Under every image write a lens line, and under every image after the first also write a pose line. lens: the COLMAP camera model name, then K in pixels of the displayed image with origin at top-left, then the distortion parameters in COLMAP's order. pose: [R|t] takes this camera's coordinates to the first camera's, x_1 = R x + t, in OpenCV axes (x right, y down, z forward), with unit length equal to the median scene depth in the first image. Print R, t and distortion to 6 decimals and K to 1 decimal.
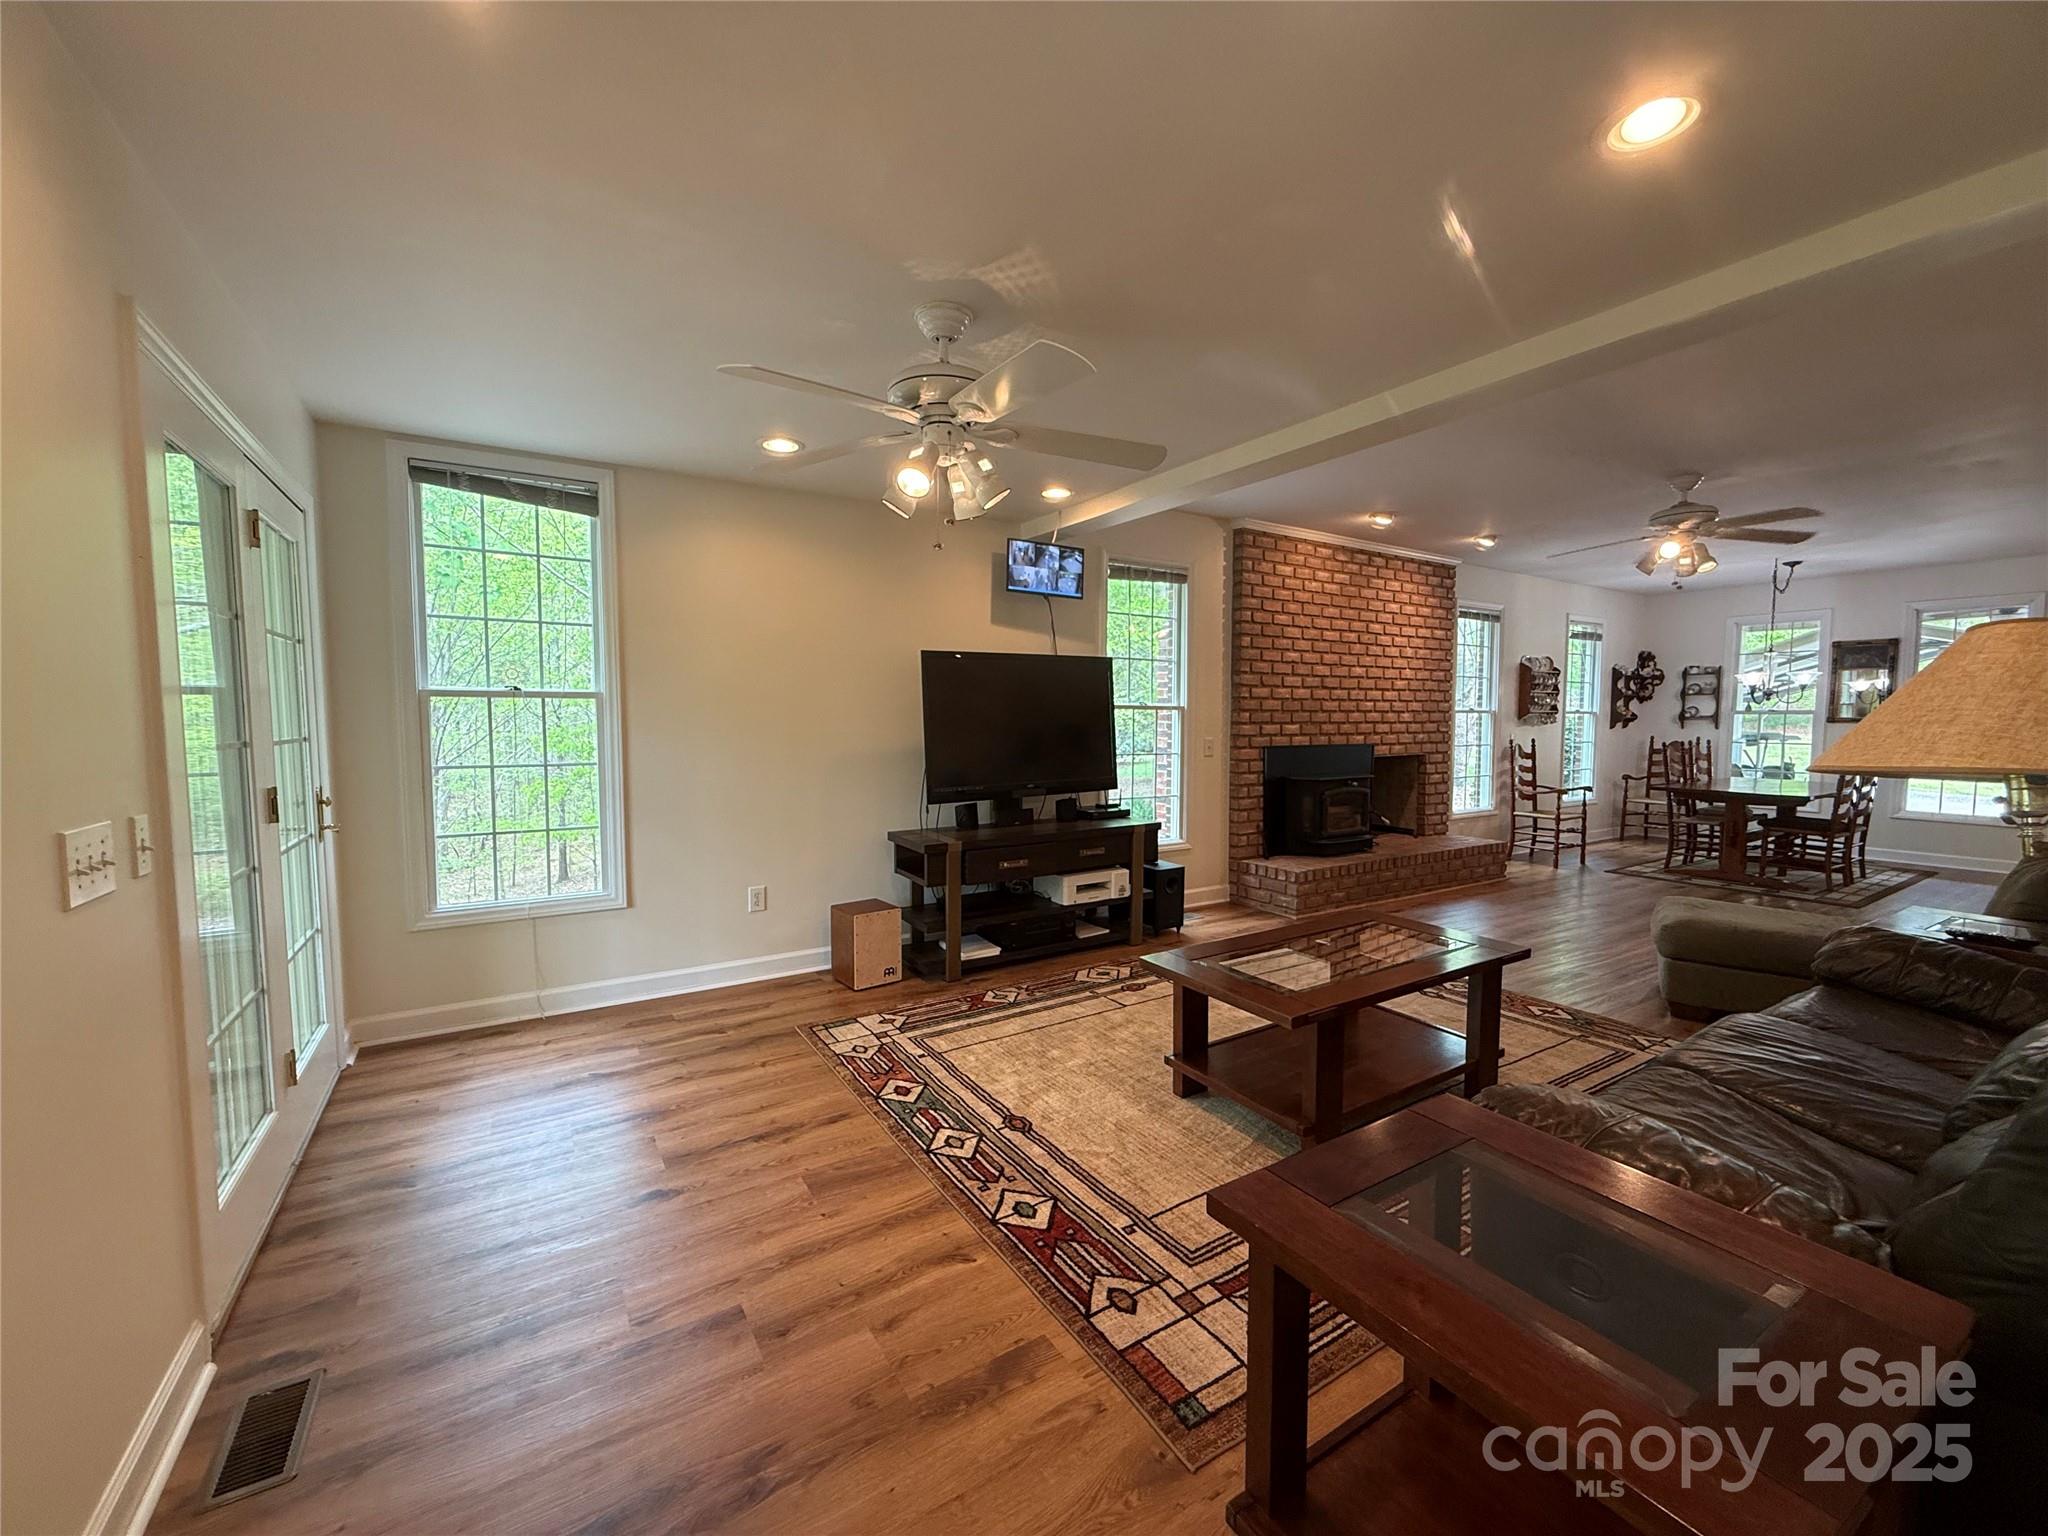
lens RADIAL K [[818.1, 0, 1023.8], [0, 818.1, 769.4], [0, 0, 1]] dist [-0.004048, 0.000089]
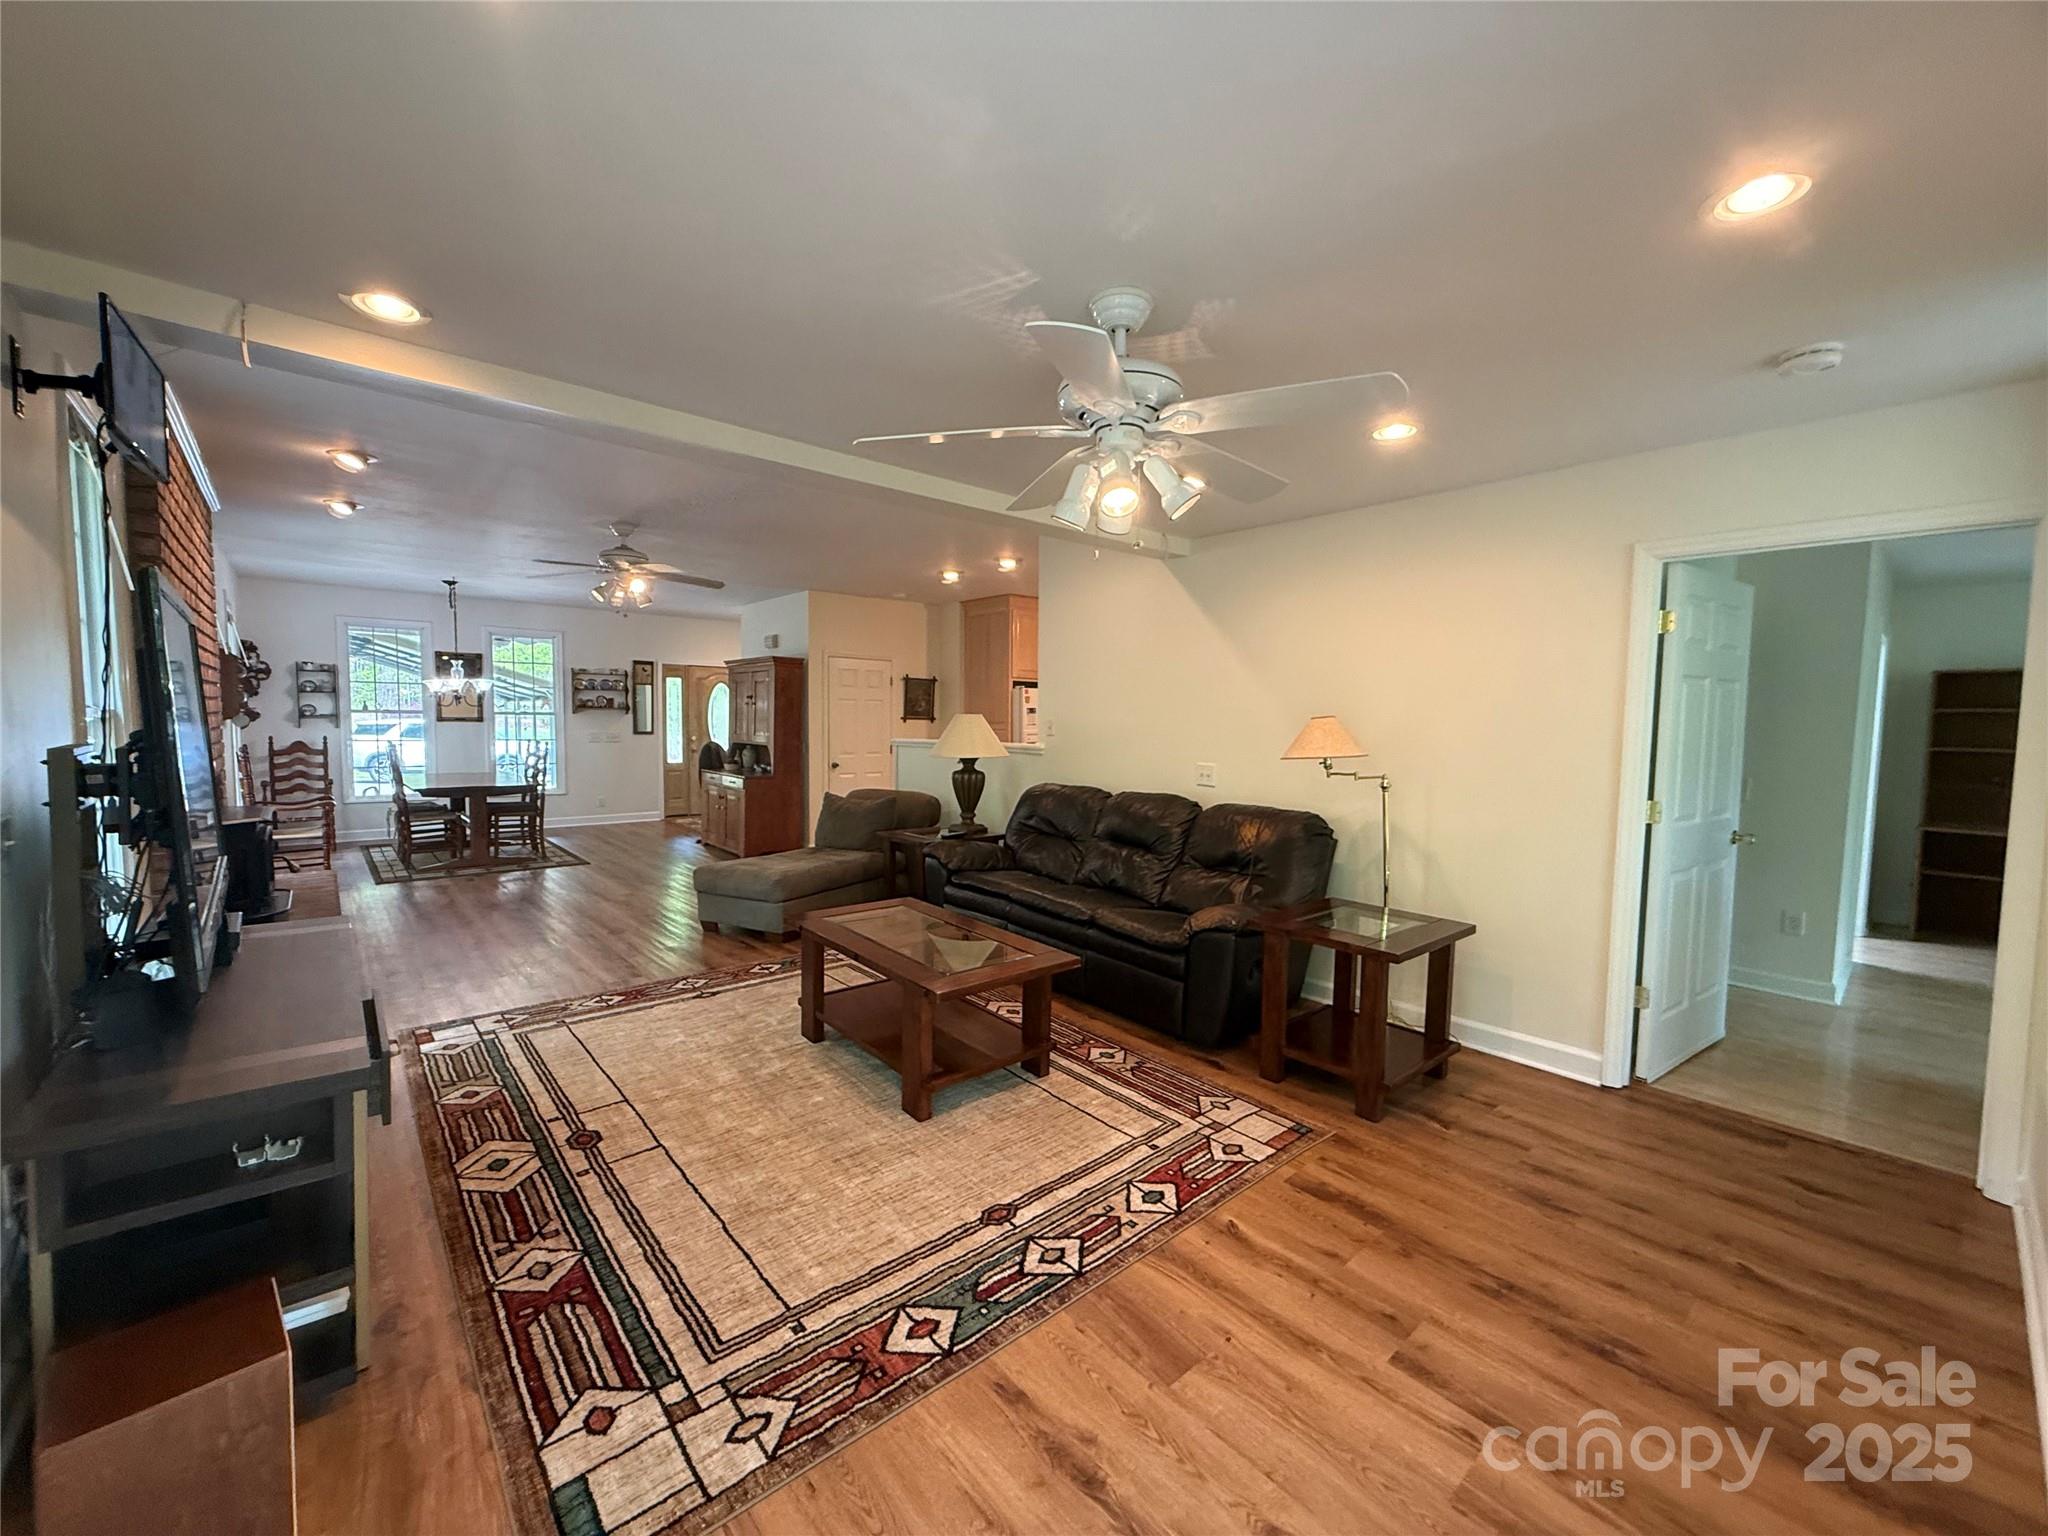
lens RADIAL K [[818.1, 0, 1023.3], [0, 818.1, 762.4], [0, 0, 1]] dist [-0.004048, 0.000089]
pose [[-0.159996, -0.059374, 0.985330, -0.655593], [0.051529, 0.996326, 0.068404, -0.081001], [-0.985772, 0.061718, -0.156348, 0.844060]]
